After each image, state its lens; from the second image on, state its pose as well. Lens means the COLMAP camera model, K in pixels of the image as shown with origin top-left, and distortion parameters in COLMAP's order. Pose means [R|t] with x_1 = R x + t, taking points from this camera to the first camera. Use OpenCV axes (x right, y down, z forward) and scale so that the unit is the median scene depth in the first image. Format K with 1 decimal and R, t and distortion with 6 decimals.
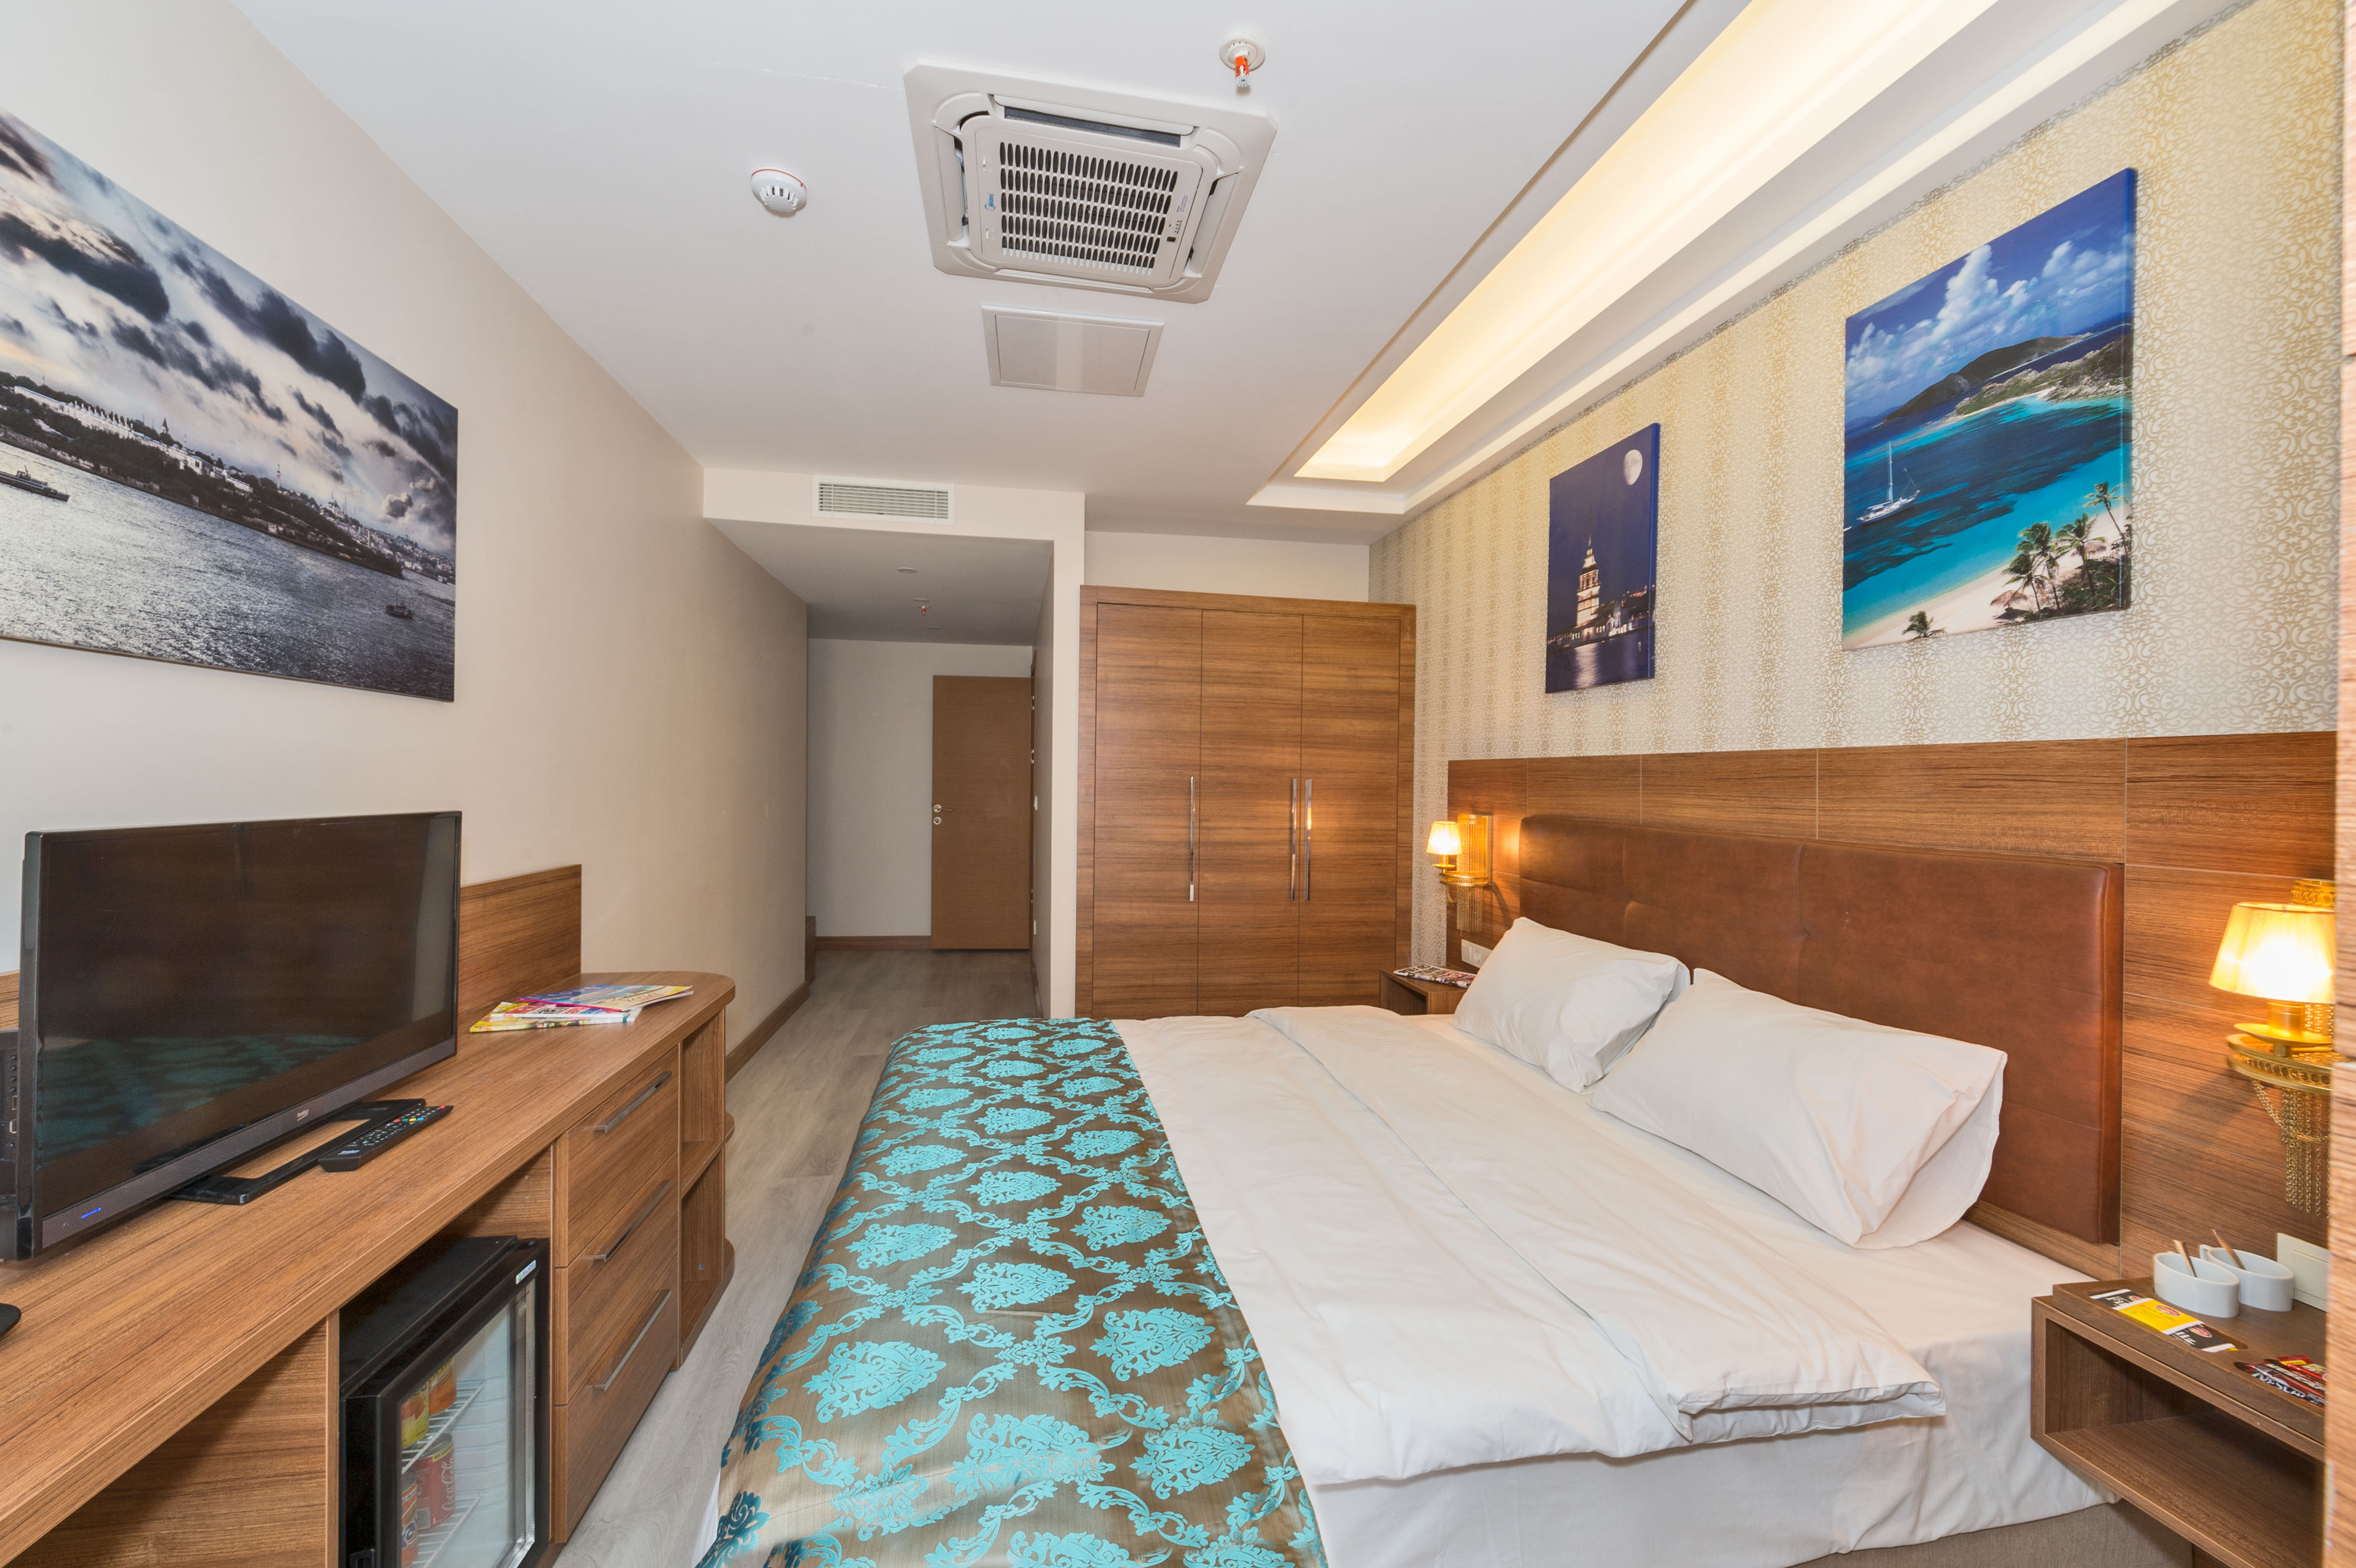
lens RADIAL K [[930.9, 0, 1177.7], [0, 930.9, 774.7], [0, 0, 1]] dist [0.027550, -0.002057]
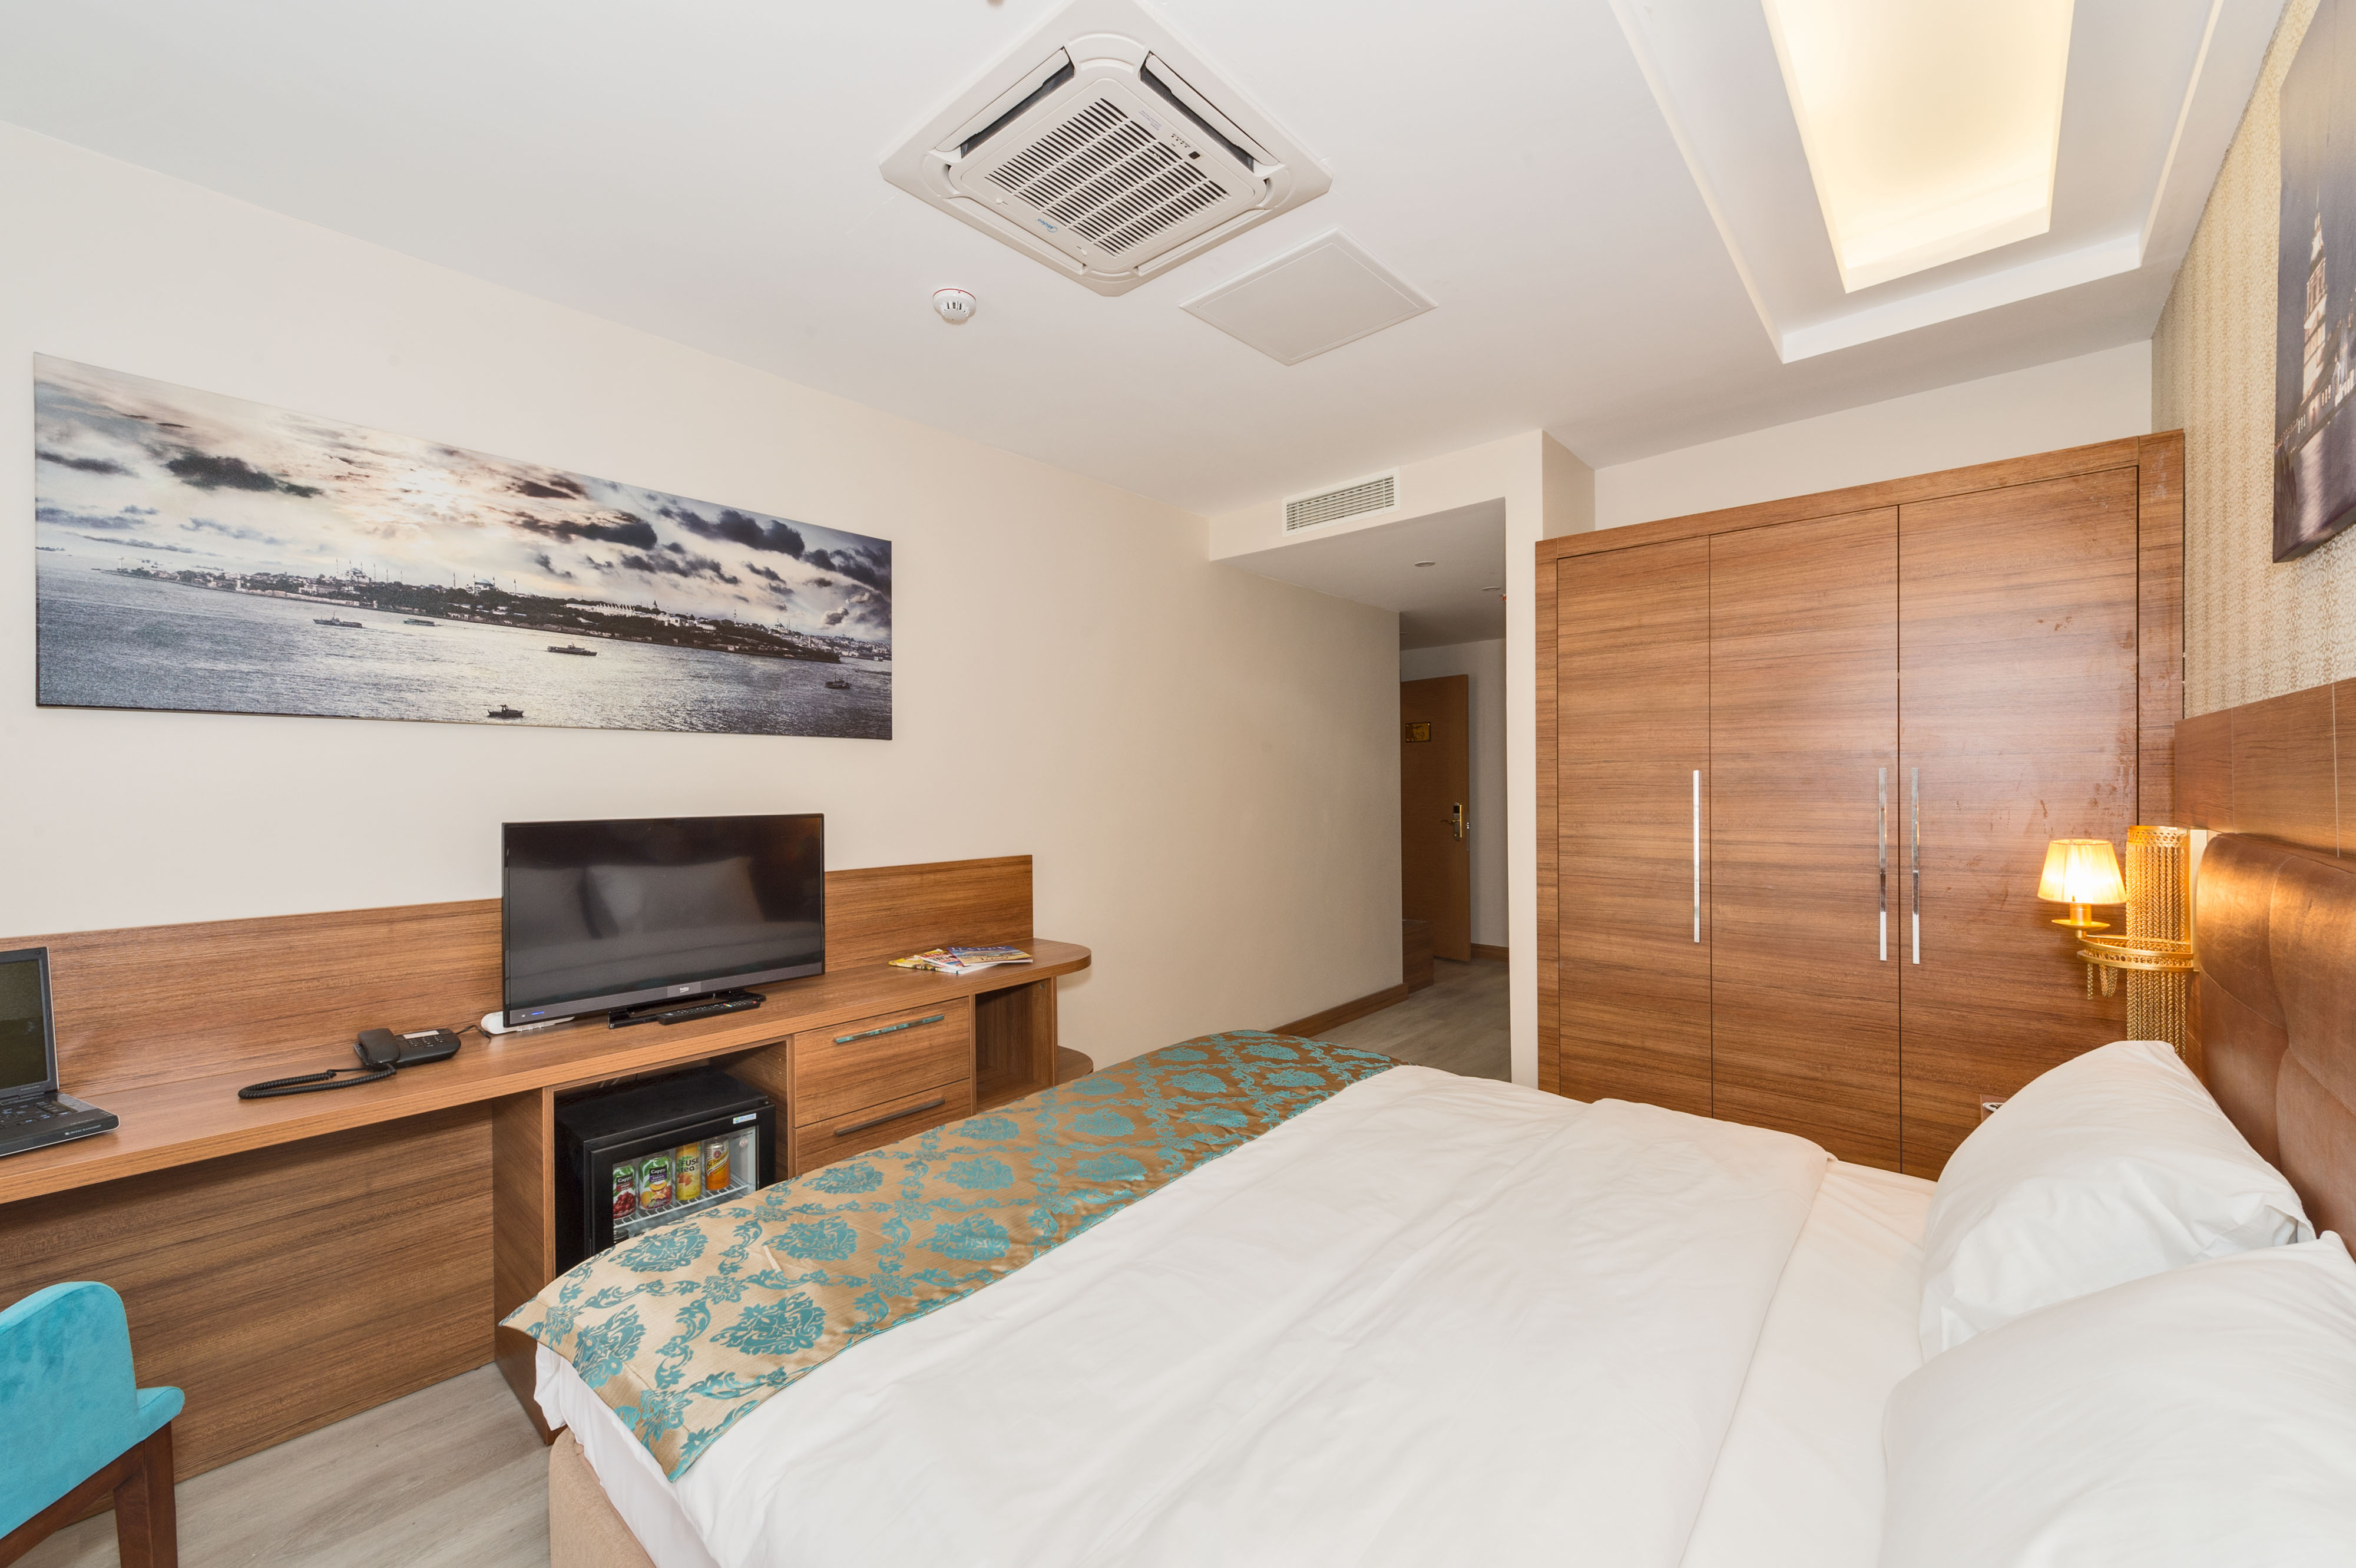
lens RADIAL K [[930.9, 0, 1152.8], [0, 930.9, 787.1], [0, 0, 1]] dist [0.027550, -0.002057]
pose [[0.619966, -0.020968, -0.784348, 0.686150], [0.026469, 0.999633, -0.005802, 0.016791], [0.784182, -0.017164, 0.620294, 0.454318]]
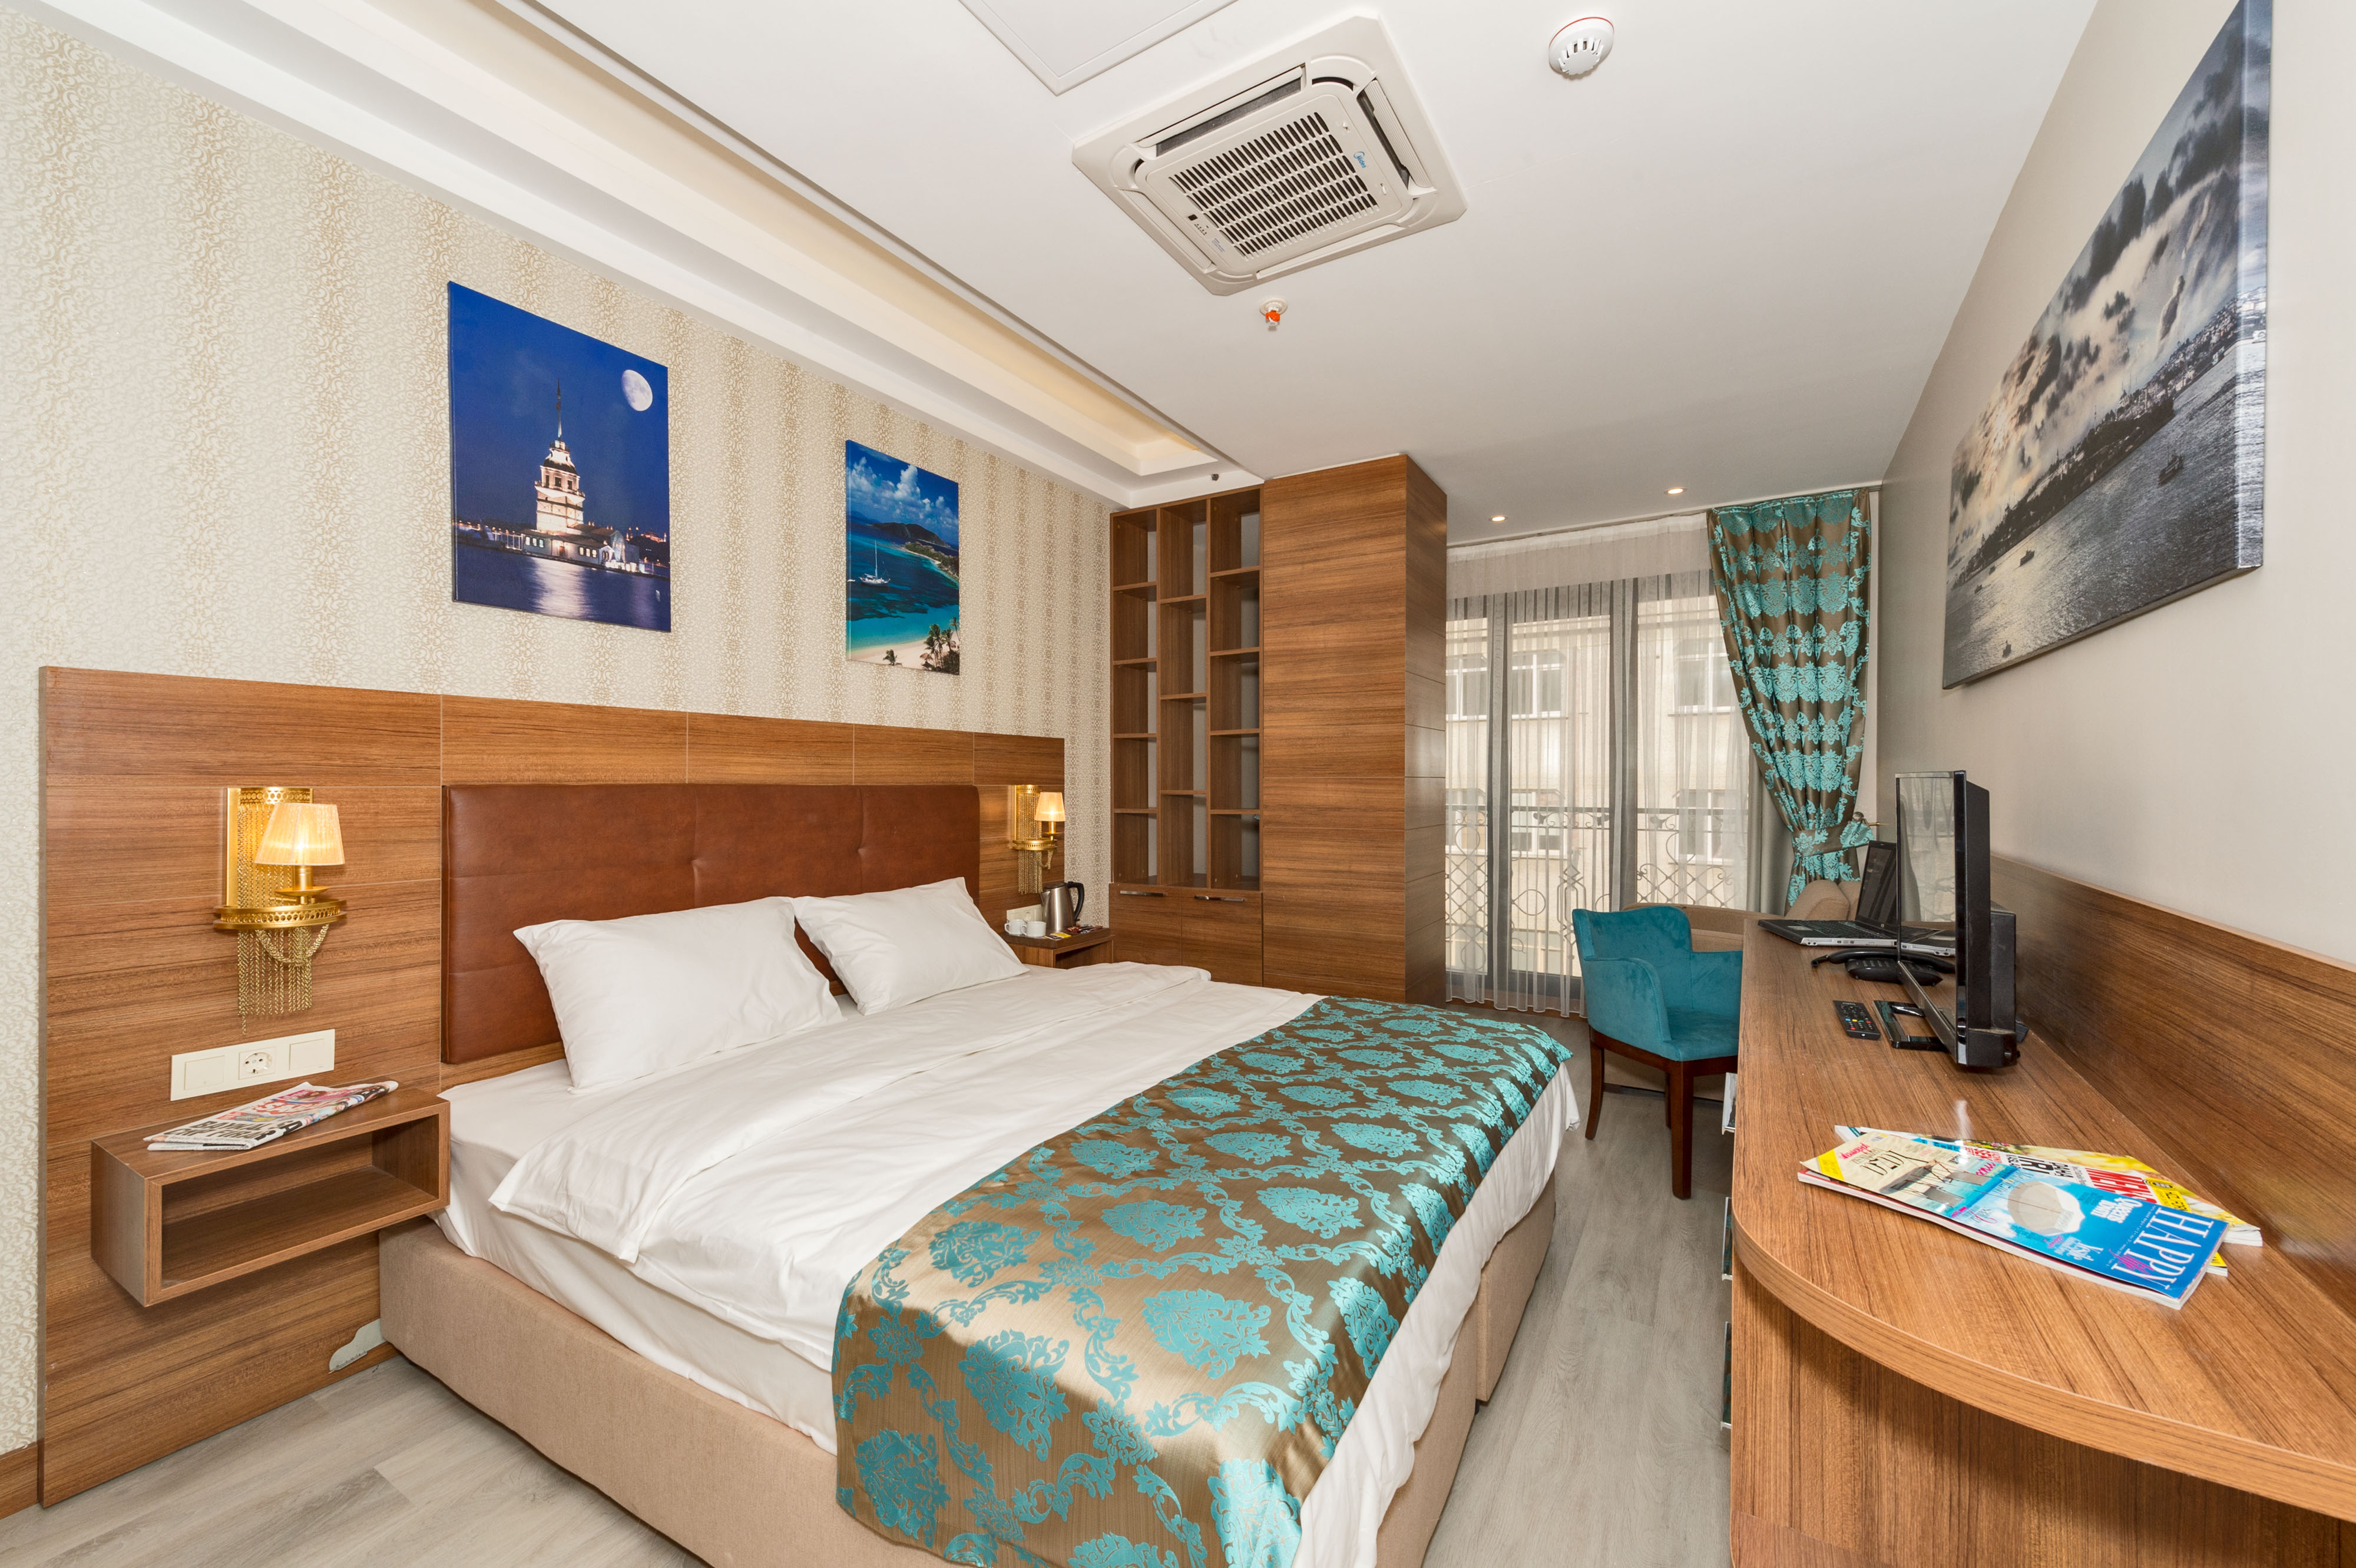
lens RADIAL K [[930.9, 0, 1173.4], [0, 930.9, 781.0], [0, 0, 1]] dist [0.027550, -0.002057]
pose [[-0.747802, -0.044820, 0.662407, -0.745412], [-0.042464, 0.998905, 0.019650, 0.013432], [-0.662562, -0.013434, -0.748886, 1.899871]]
